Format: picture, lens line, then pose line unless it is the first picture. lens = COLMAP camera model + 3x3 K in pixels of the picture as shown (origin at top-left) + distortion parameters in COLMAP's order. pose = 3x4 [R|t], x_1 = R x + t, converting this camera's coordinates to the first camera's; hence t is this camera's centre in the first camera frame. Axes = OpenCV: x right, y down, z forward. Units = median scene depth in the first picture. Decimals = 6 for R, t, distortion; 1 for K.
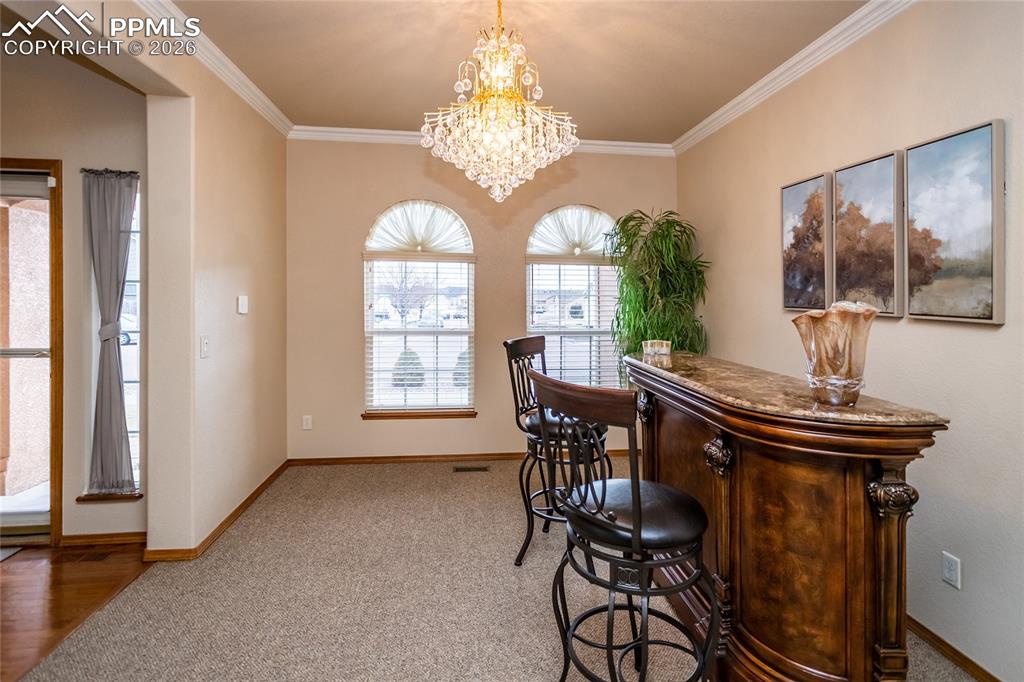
lens RADIAL K [[491.5, 0, 513.1], [0, 491.5, 304.0], [0, 0, 1]] dist [0.003630, 0.000289]
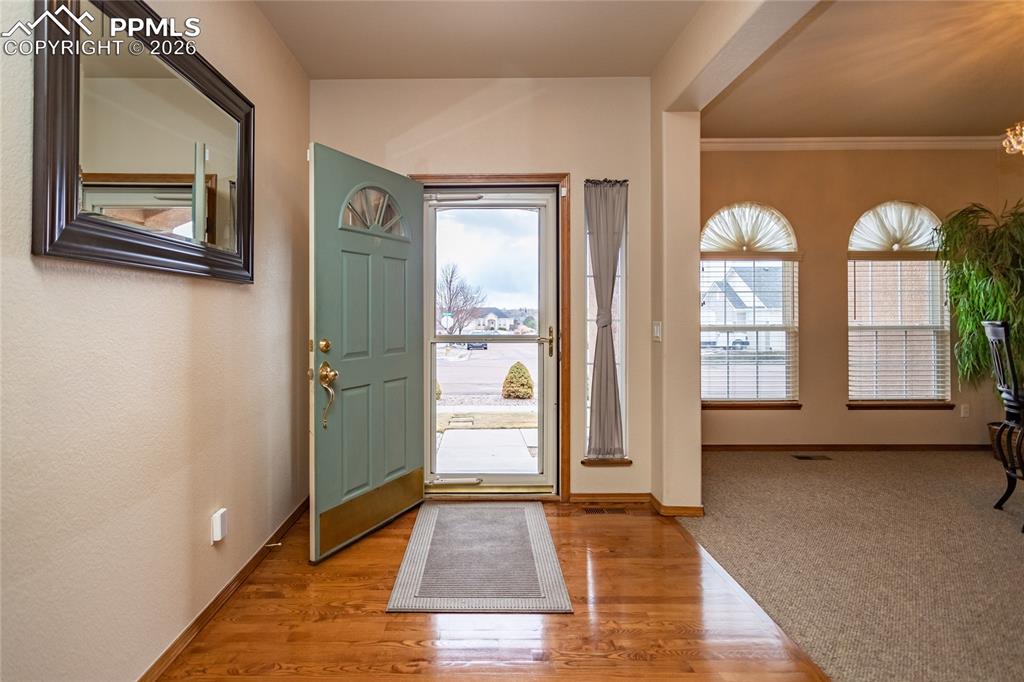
lens RADIAL K [[491.5, 0, 482.2], [0, 491.5, 320.9], [0, 0, 1]] dist [0.003630, 0.000289]
pose [[0.992330, -0.014548, -0.122756, -0.967143], [0.013708, 0.999877, -0.007683, 0.066438], [0.122853, 0.005941, 0.992407, -0.184554]]
